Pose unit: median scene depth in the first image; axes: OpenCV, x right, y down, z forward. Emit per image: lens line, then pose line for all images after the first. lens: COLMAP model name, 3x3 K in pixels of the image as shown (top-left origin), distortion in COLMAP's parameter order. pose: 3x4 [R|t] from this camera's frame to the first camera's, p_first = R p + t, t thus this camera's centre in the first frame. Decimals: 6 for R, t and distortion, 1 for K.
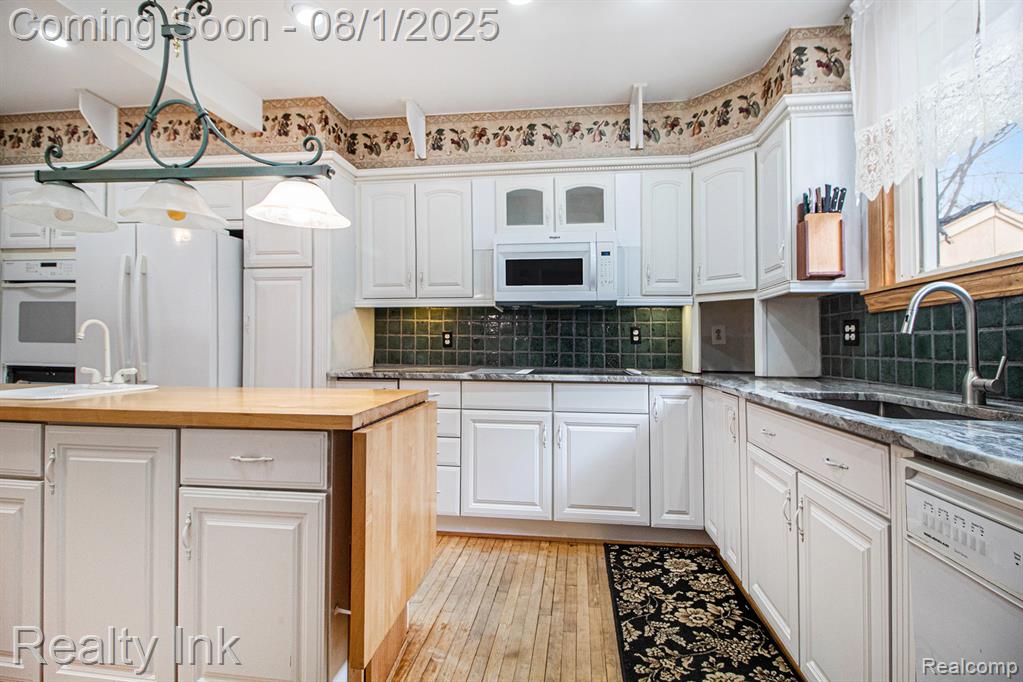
lens RADIAL K [[472.6, 0, 504.9], [0, 472.6, 333.4], [0, 0, 1]] dist [0.001534, -0.000557]
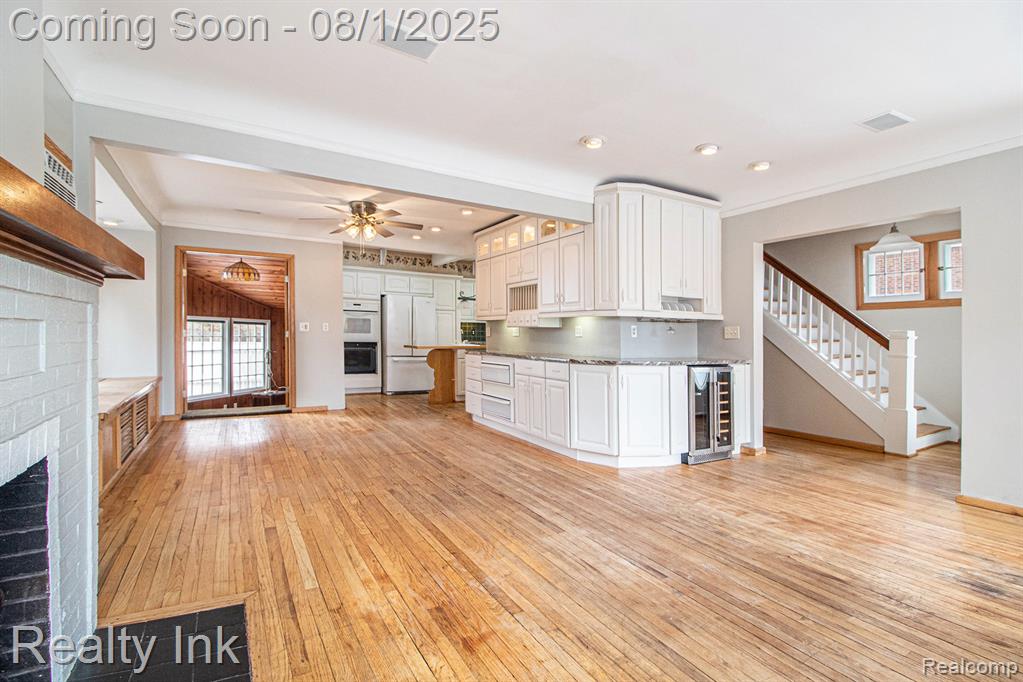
lens RADIAL K [[472.6, 0, 517.5], [0, 472.6, 361.7], [0, 0, 1]] dist [0.001534, -0.000557]
pose [[0.791569, -0.024894, 0.610572, -1.958539], [-0.029813, 0.996407, 0.079276, -0.054800], [-0.610352, -0.080955, 0.787983, -1.776156]]
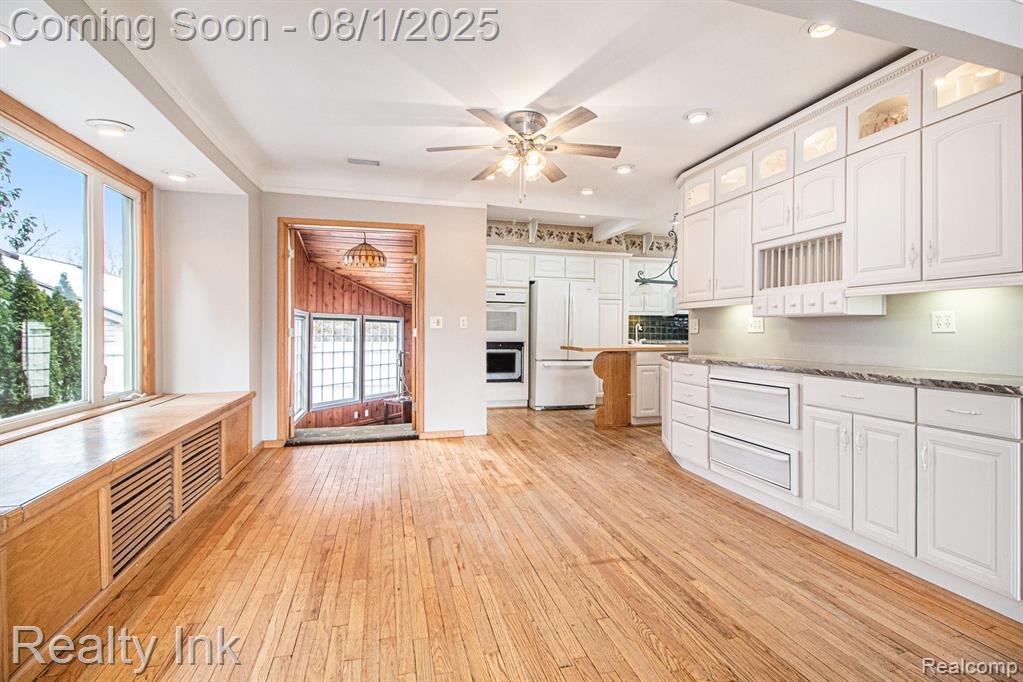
lens RADIAL K [[472.6, 0, 513.9], [0, 472.6, 330.8], [0, 0, 1]] dist [0.001534, -0.000557]
pose [[0.925607, 0.002534, 0.378478, -1.759555], [-0.013130, 0.999591, 0.025418, -0.028408], [-0.378259, -0.028496, 0.925261, -1.012342]]
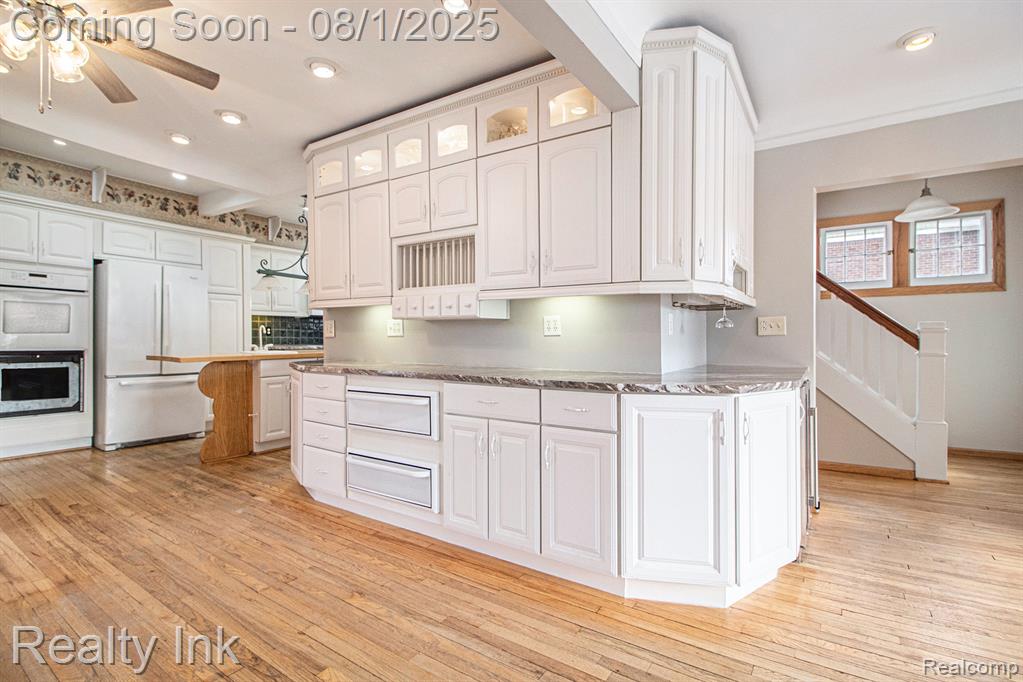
lens RADIAL K [[486.5, 0, 516.0], [0, 486.5, 342.5], [0, 0, 1]] dist [-0.016433, -0.011115]
pose [[0.447374, -0.016893, 0.894187, -1.609289], [-0.022545, 0.999291, 0.030158, -0.026862], [-0.894063, -0.033652, 0.446676, -0.880318]]
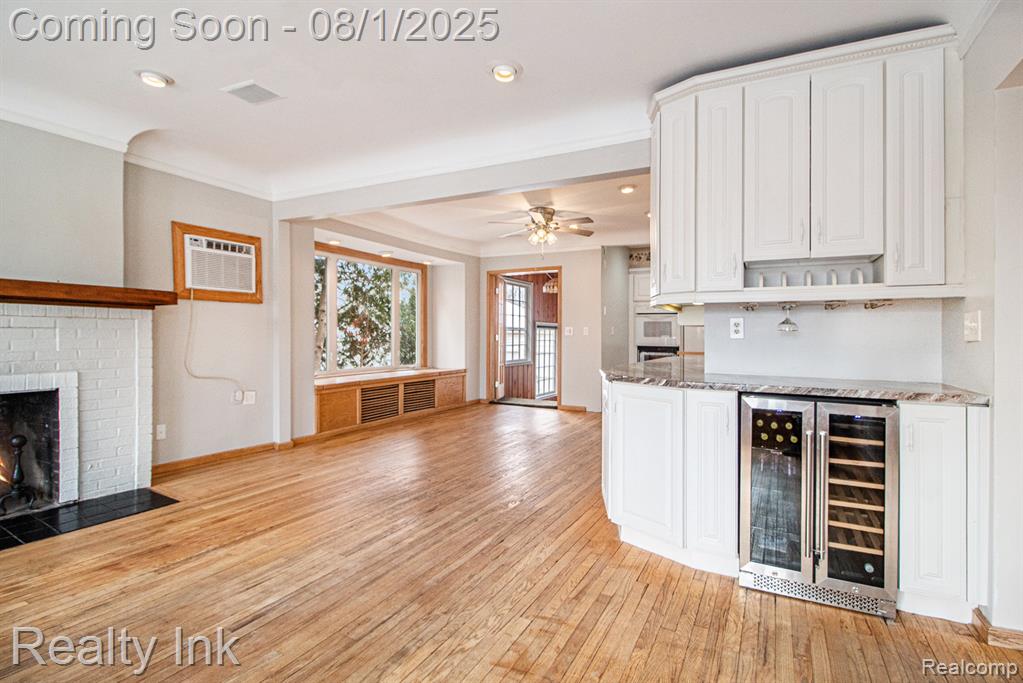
lens RADIAL K [[486.5, 0, 539.5], [0, 486.5, 361.9], [0, 0, 1]] dist [-0.016433, -0.011115]
pose [[0.942776, 0.025246, -0.332470, -0.709398], [0.000667, 0.996985, 0.077597, -0.048451], [0.333426, -0.073378, 0.939916, -1.772015]]
